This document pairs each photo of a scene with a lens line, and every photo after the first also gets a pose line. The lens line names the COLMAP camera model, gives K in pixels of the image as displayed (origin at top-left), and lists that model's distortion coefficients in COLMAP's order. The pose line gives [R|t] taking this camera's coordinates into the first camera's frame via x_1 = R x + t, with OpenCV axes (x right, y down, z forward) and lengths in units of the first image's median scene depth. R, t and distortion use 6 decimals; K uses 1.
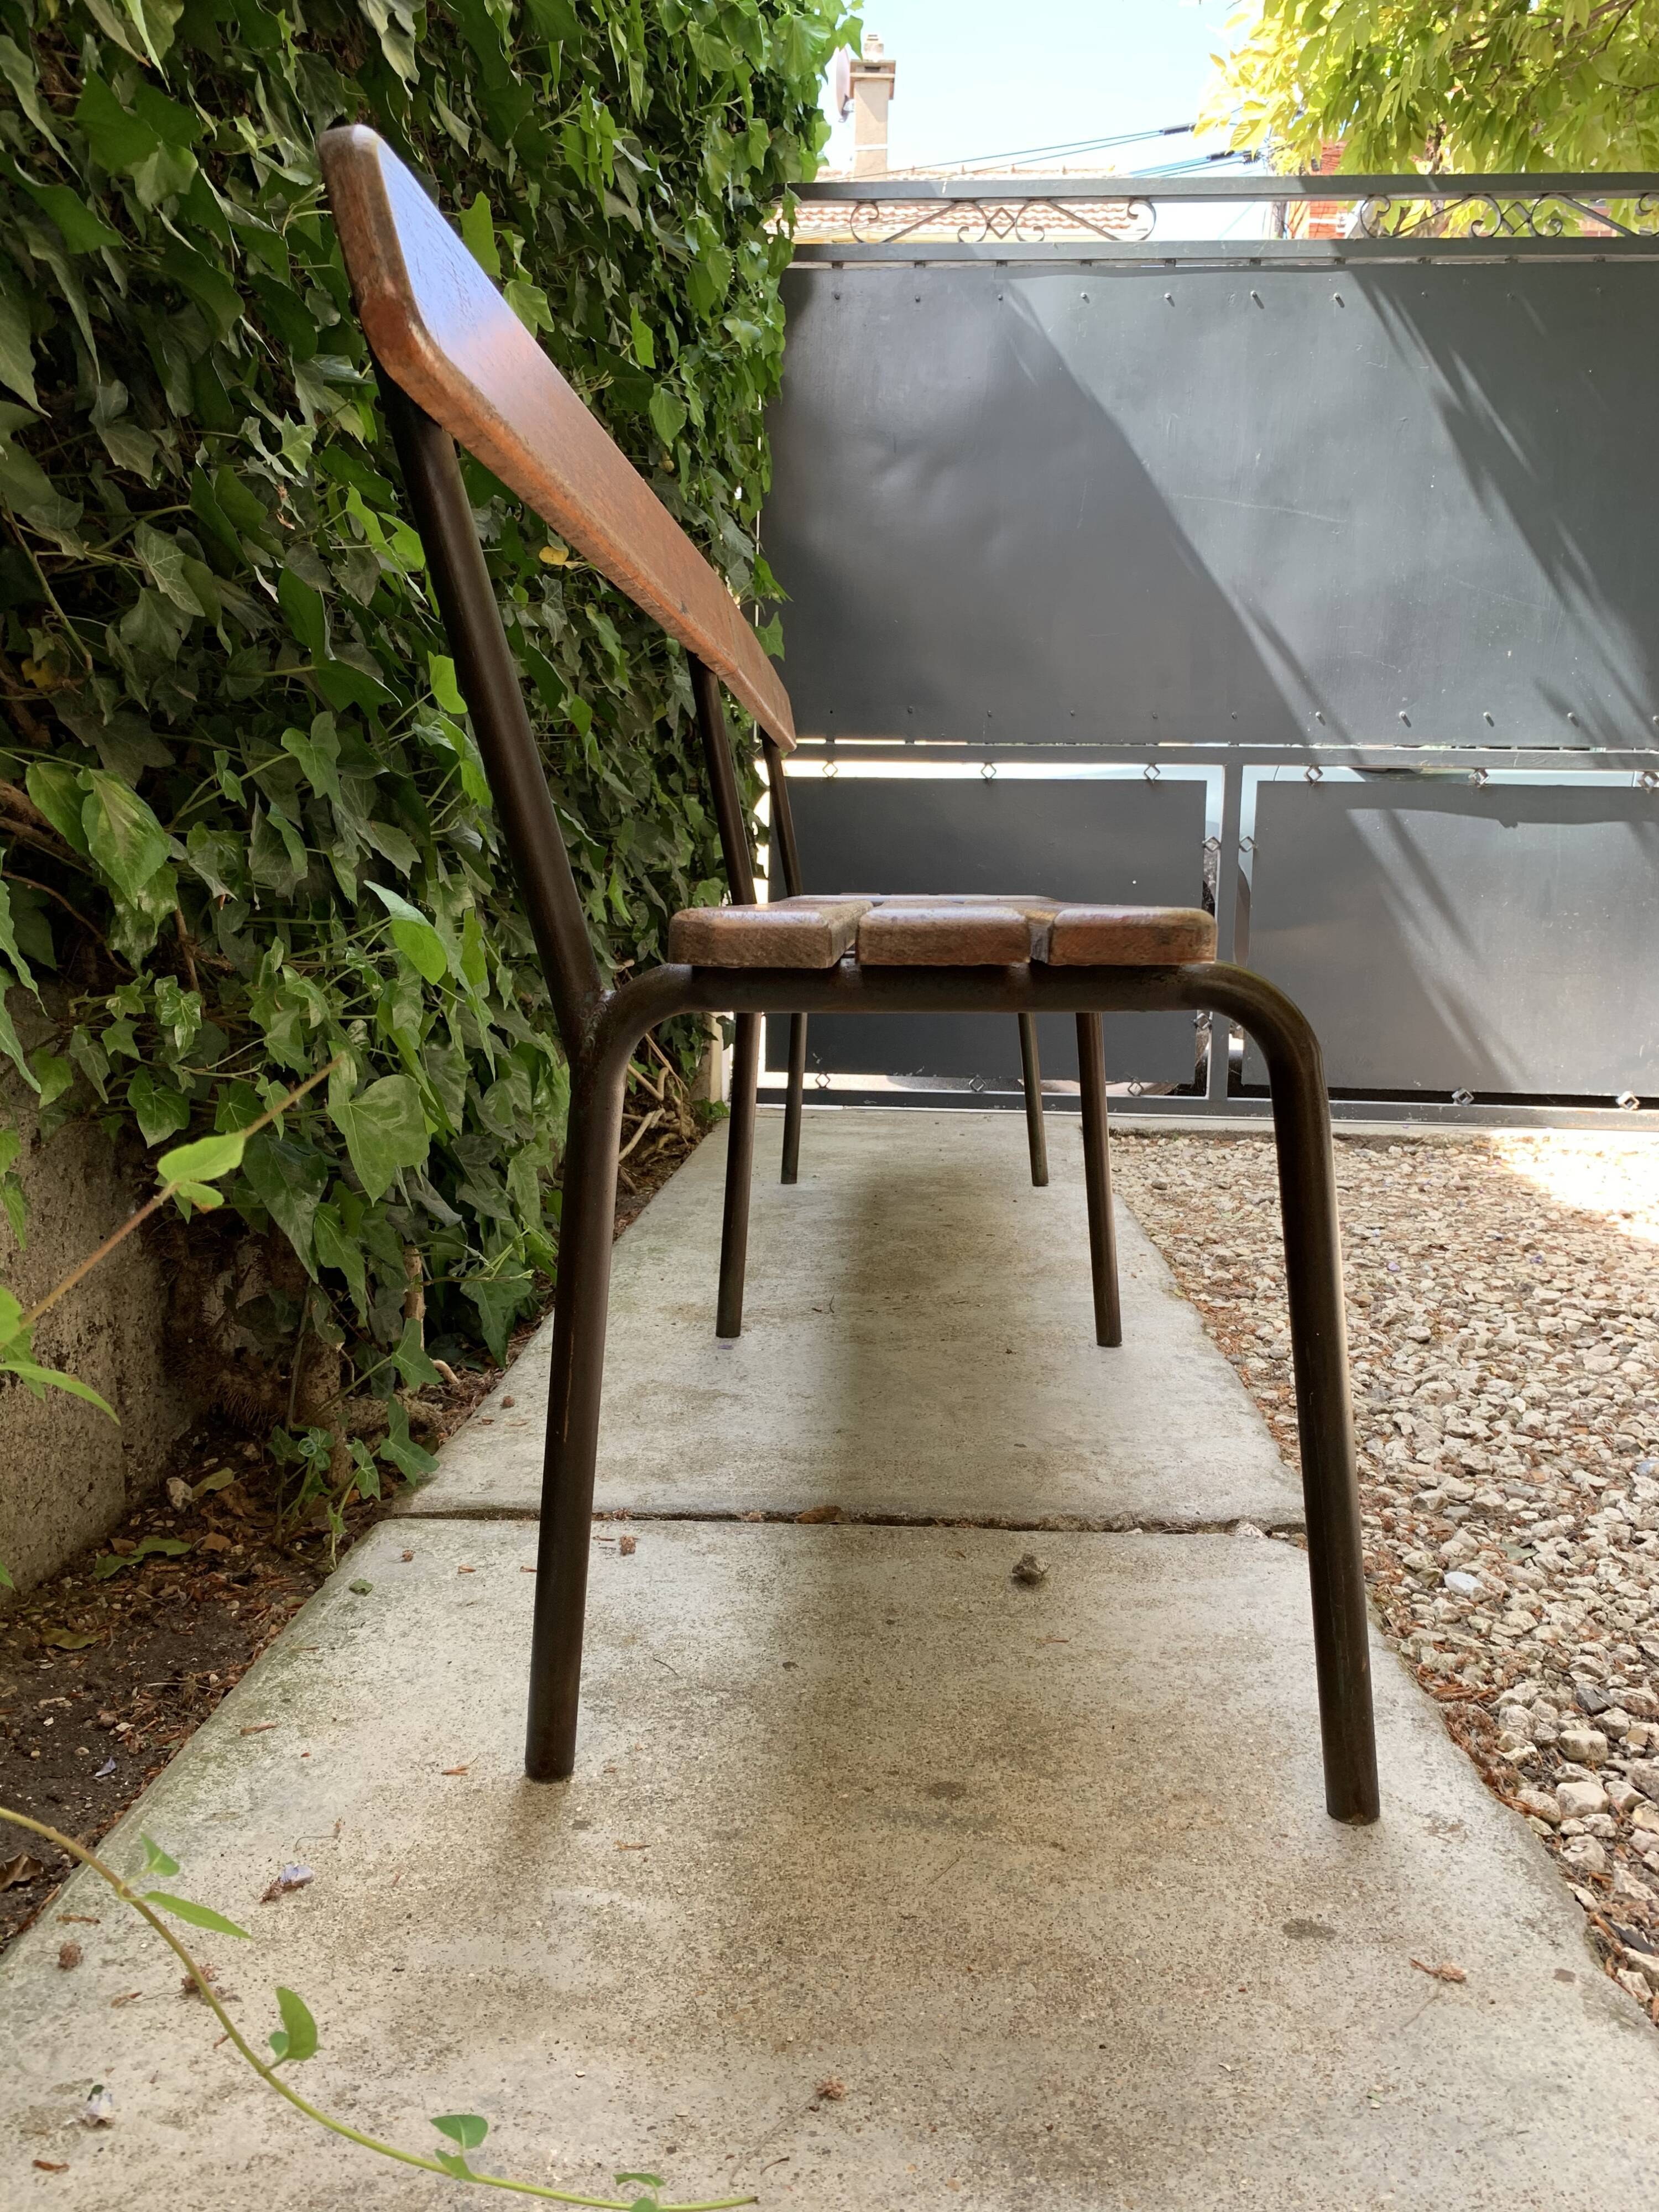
lens RADIAL K [[1689.0, 0, 824.5], [0, 1689.0, 1110.1], [0, 0, 1]] dist [0.013591, -0.008771]
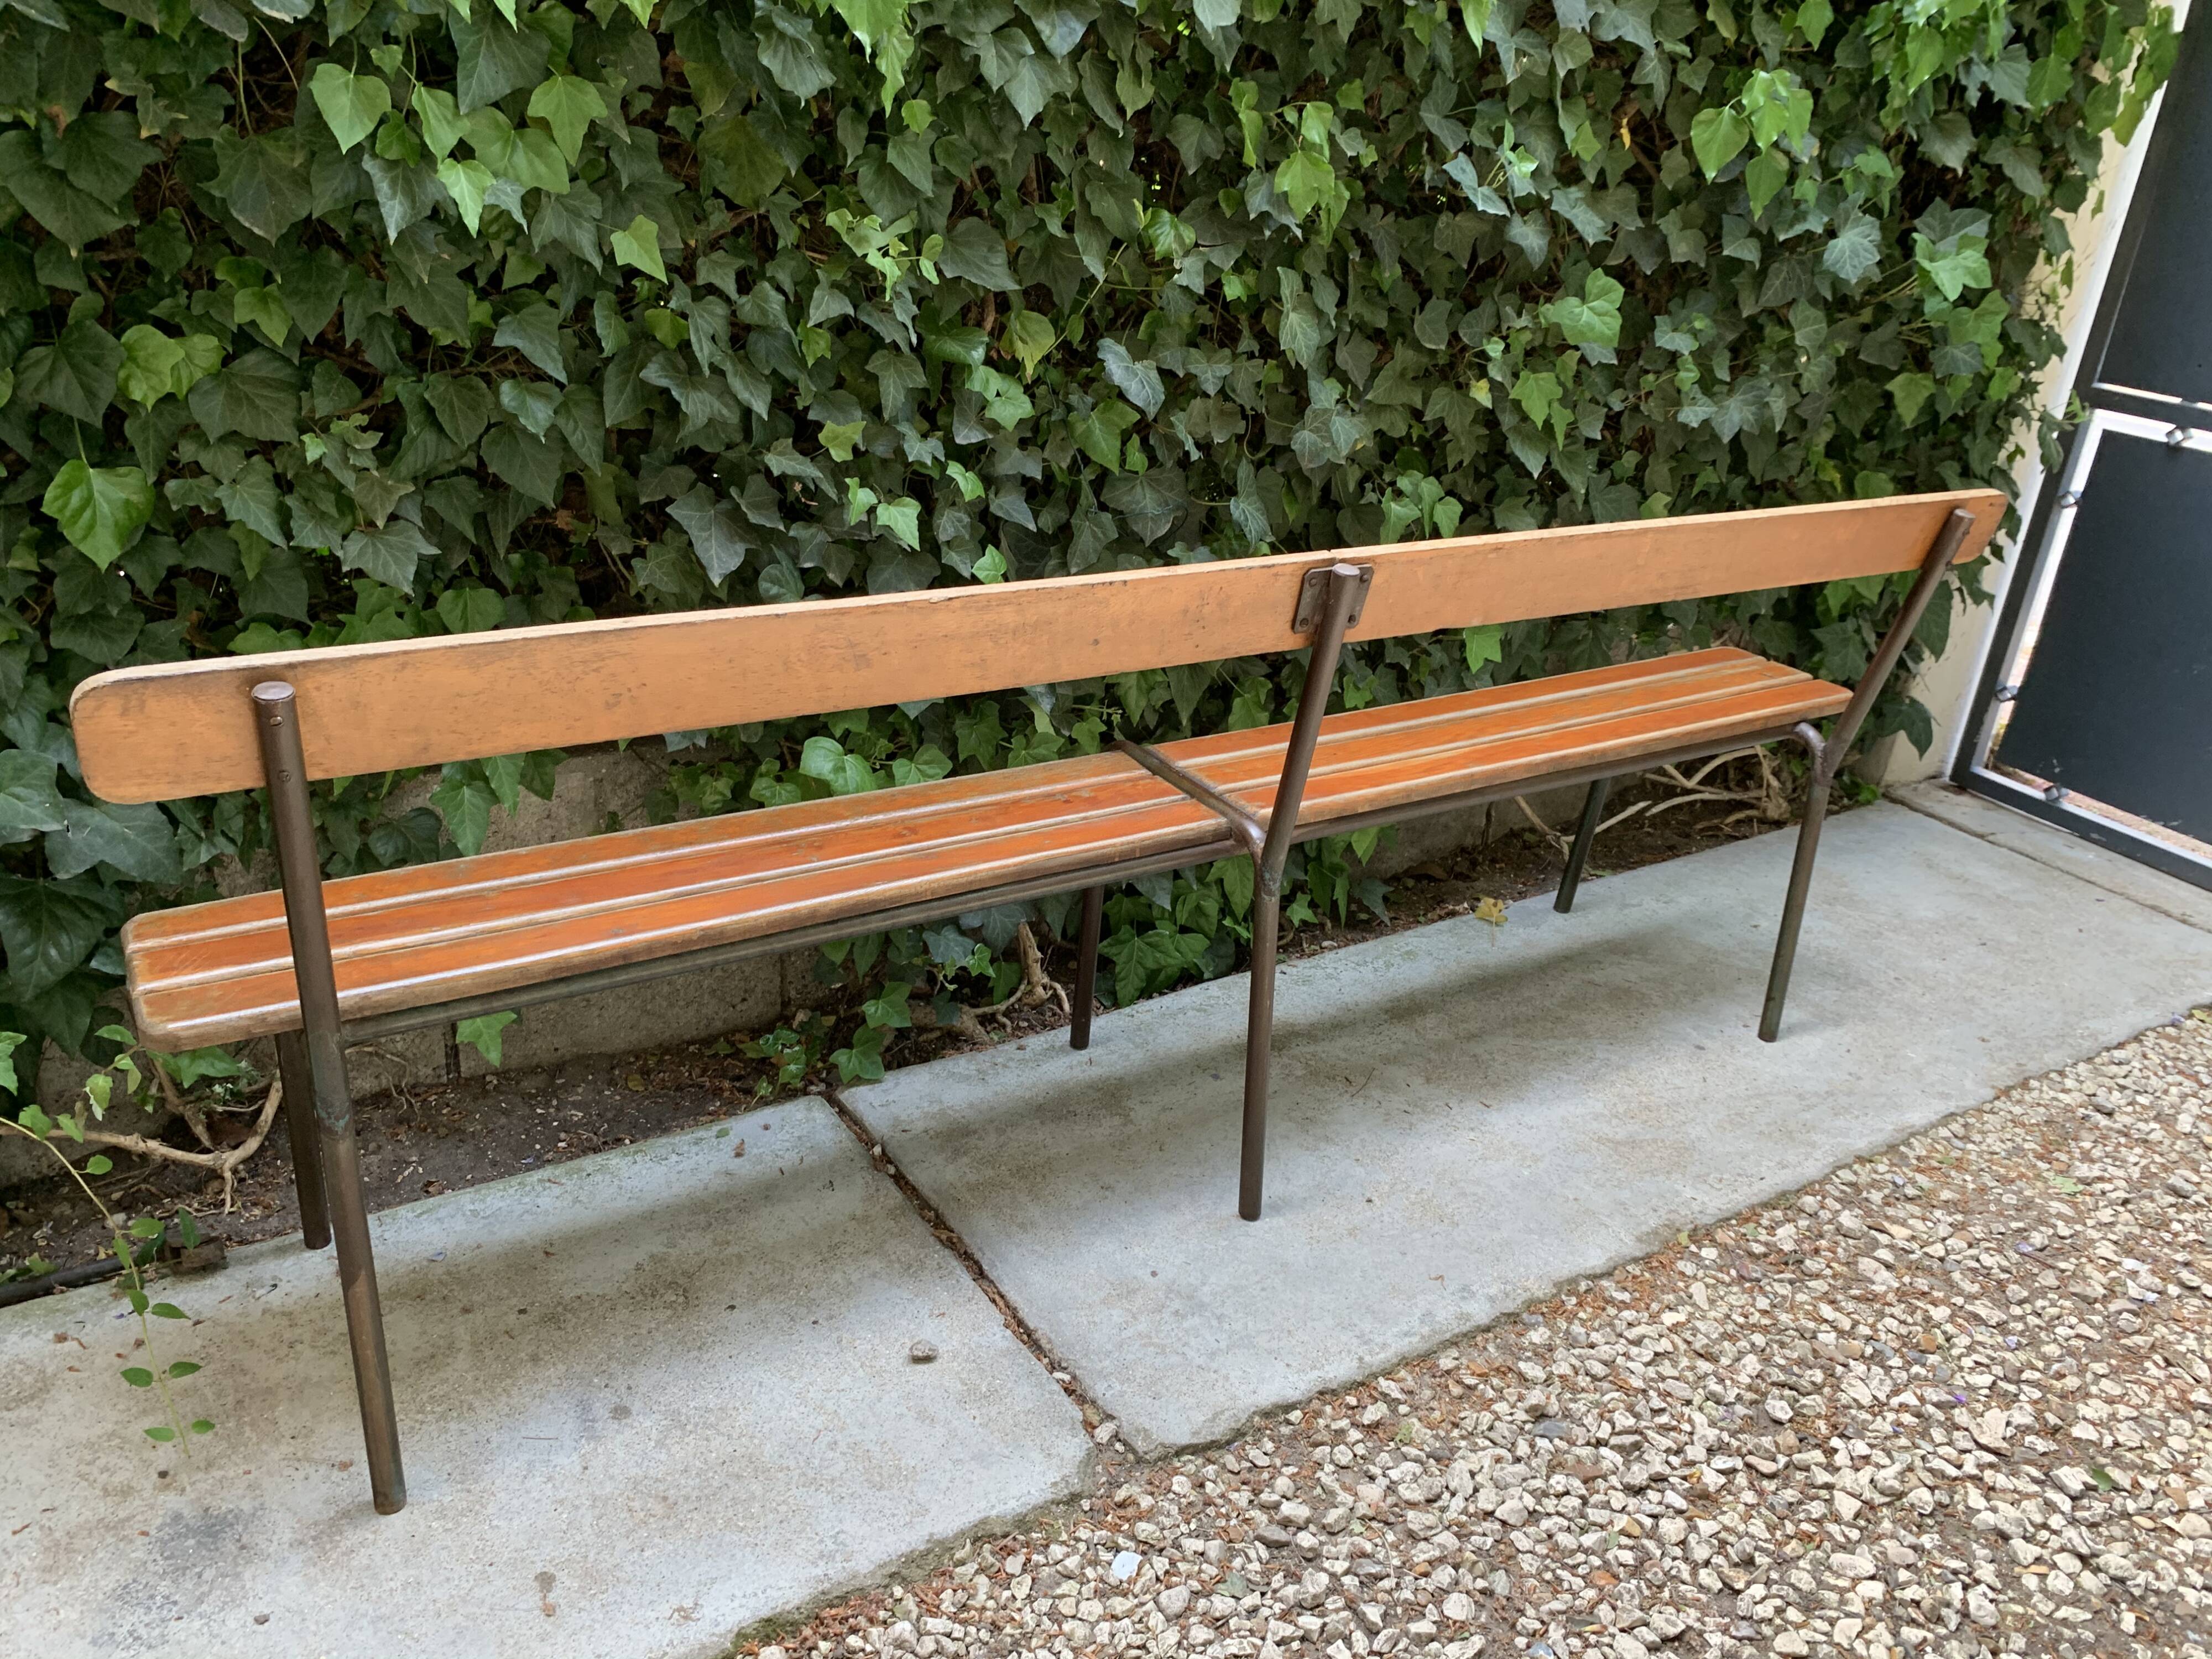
lens RADIAL K [[1687.7, 0, 1109.4], [0, 1687.7, 825.2], [0, 0, 1]] dist [-0.000815, 0.006347]
pose [[0.575752, 0.359448, -0.734375, 1.652462], [-0.159145, 0.930270, 0.330561, -0.963321], [0.801987, -0.073449, 0.592809, 0.453181]]
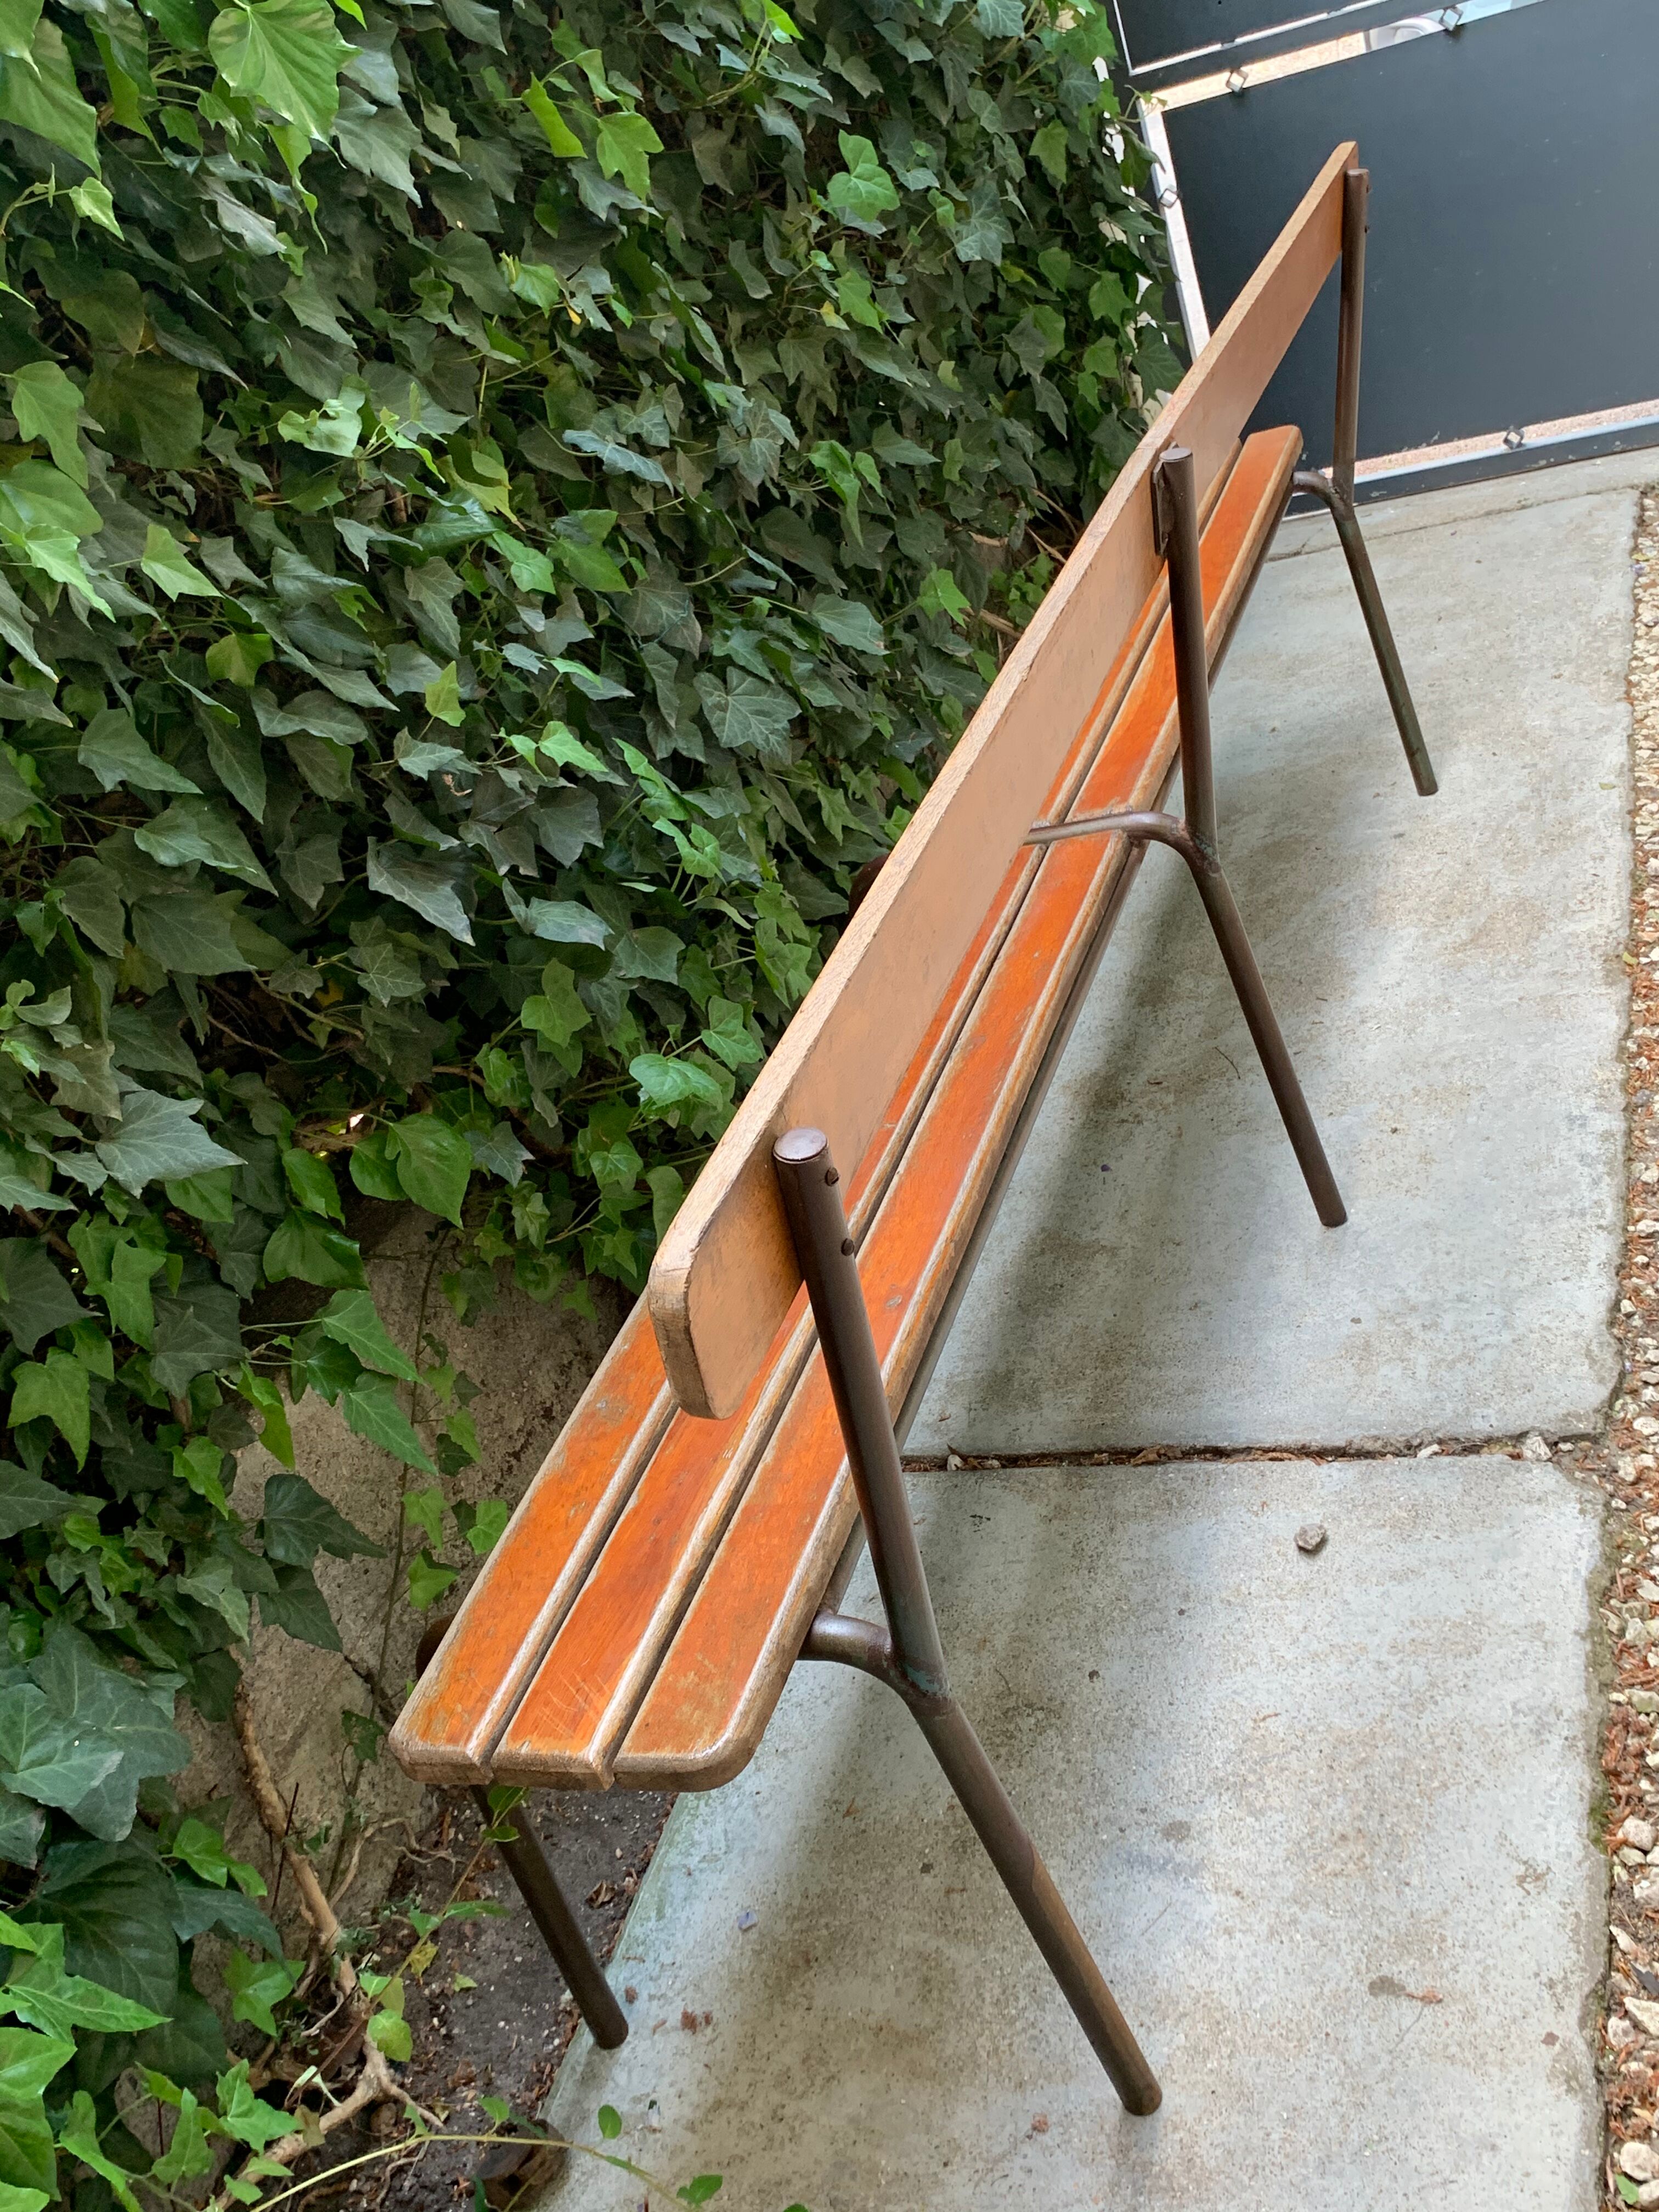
lens RADIAL K [[2100.6, 0, 832.0], [0, 2100.6, 1109.1], [0, 0, 1]] dist [-0.001236, 0.000000]
pose [[0.914903, -0.130141, -0.382120, 0.618643], [0.287199, 0.875053, 0.389613, -0.975812], [0.283671, -0.466203, 0.837965, -0.273438]]
